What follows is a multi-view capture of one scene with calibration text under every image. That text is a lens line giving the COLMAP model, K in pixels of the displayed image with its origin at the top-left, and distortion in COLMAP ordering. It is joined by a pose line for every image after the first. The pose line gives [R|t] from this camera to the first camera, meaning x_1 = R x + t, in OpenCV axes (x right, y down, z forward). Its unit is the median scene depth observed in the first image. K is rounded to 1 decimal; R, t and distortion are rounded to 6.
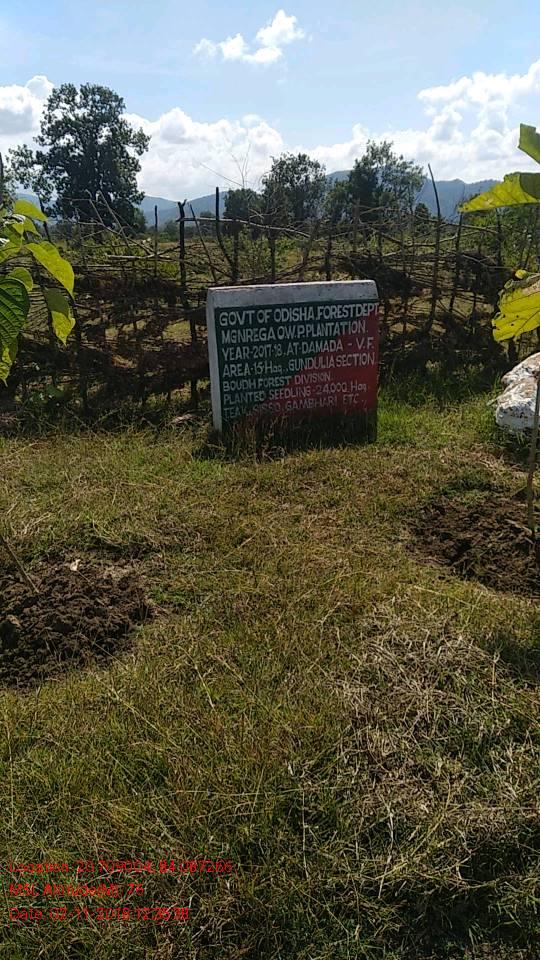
lens RADIAL K [[769.0, 0, 269.8], [0, 769.0, 478.9], [0, 0, 1]] dist [0.000978, -0.002427]
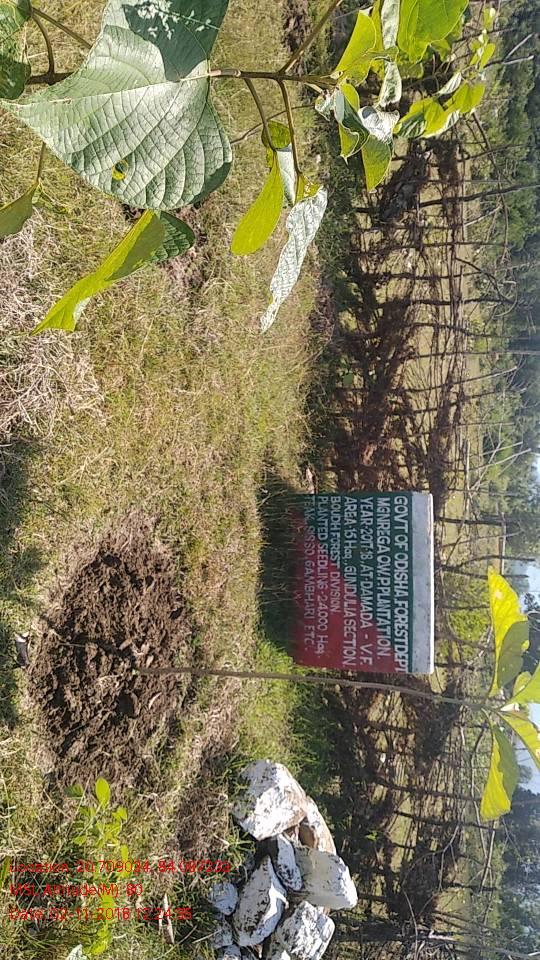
lens RADIAL K [[769.0, 0, 269.0], [0, 769.0, 480.0], [0, 0, 1]] dist [0.000978, -0.002427]
pose [[-0.144085, 0.889369, -0.433892, 0.368425], [-0.988928, -0.145151, 0.030878, -0.059285], [-0.035518, 0.433537, 0.900435, 0.071156]]
